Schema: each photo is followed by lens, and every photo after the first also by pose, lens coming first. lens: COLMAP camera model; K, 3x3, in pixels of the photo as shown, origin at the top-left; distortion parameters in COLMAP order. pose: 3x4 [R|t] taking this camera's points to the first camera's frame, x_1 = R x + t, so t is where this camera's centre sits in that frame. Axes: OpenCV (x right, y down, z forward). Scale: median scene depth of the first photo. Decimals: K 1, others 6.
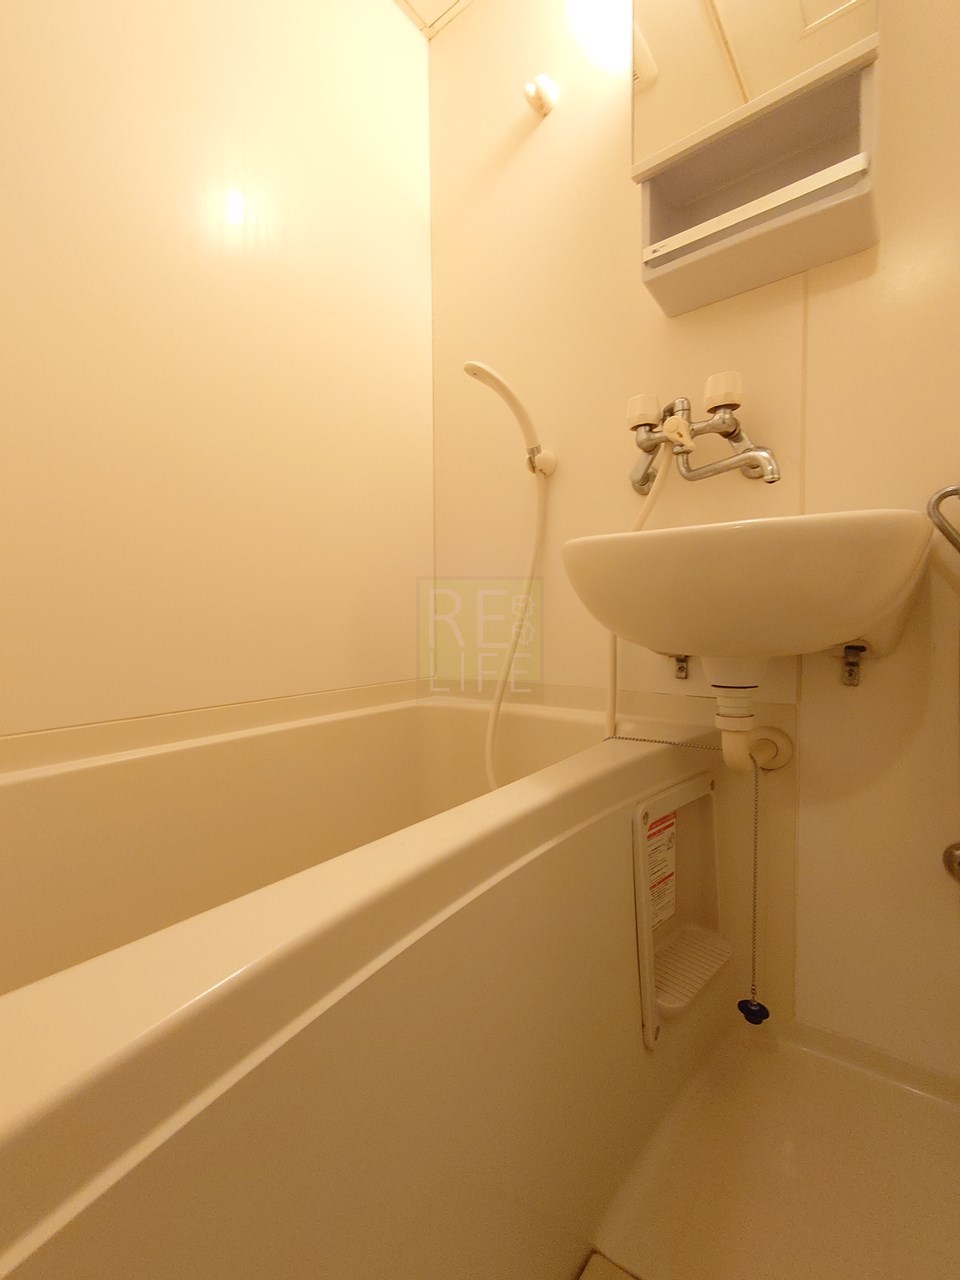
lens RADIAL K [[548.5, 0, 480.0], [0, 548.5, 640.0], [0, 0, 1]] dist [-0.000260, -0.001392]
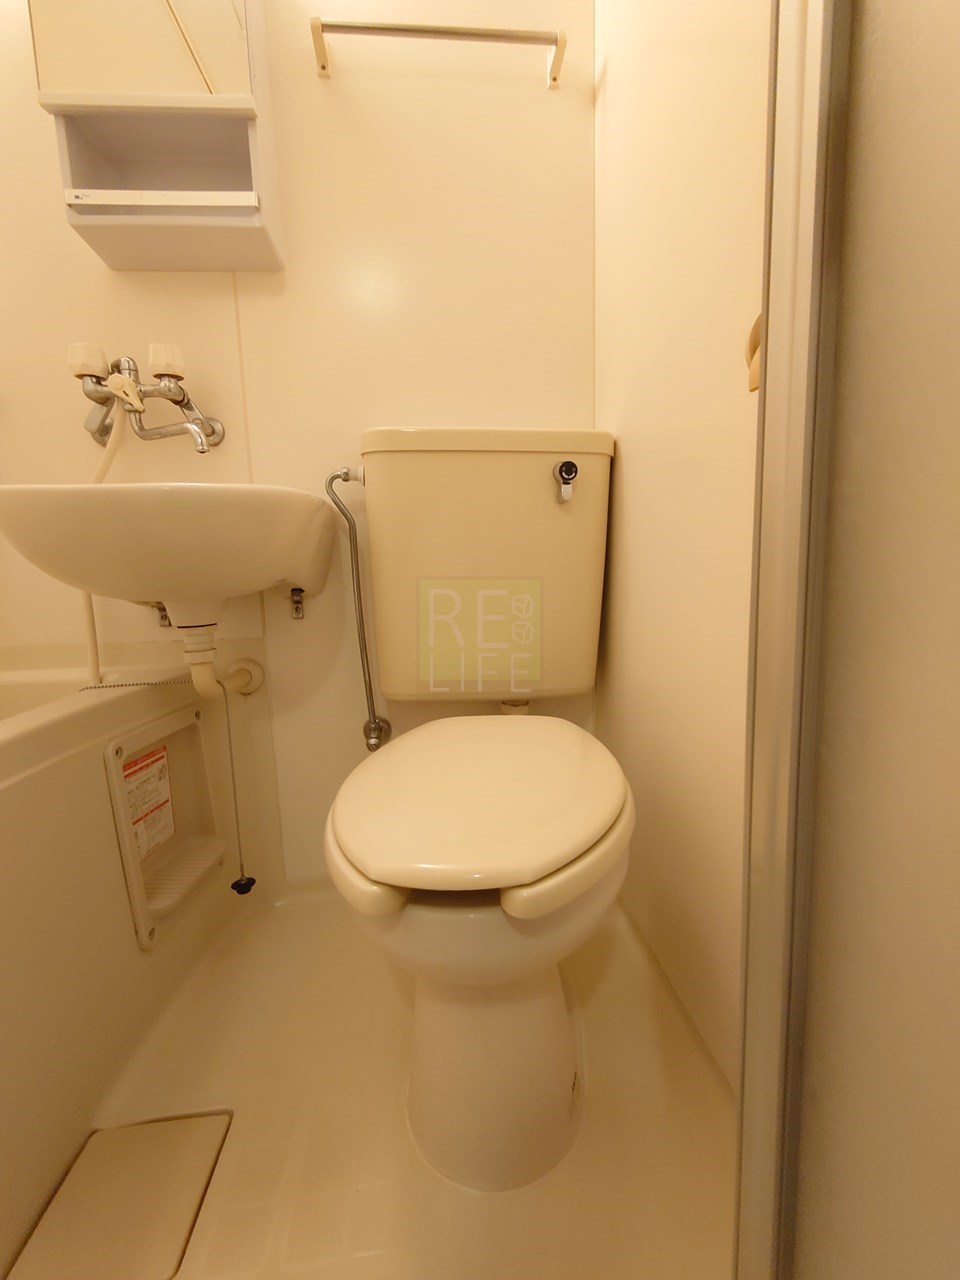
lens RADIAL K [[548.5, 0, 480.0], [0, 548.5, 640.0], [0, 0, 1]] dist [-0.000260, -0.001392]
pose [[0.730986, -0.099834, 0.675050, 0.102639], [0.050569, 0.994445, 0.092311, 0.033888], [-0.680516, -0.033341, 0.731974, -0.248801]]
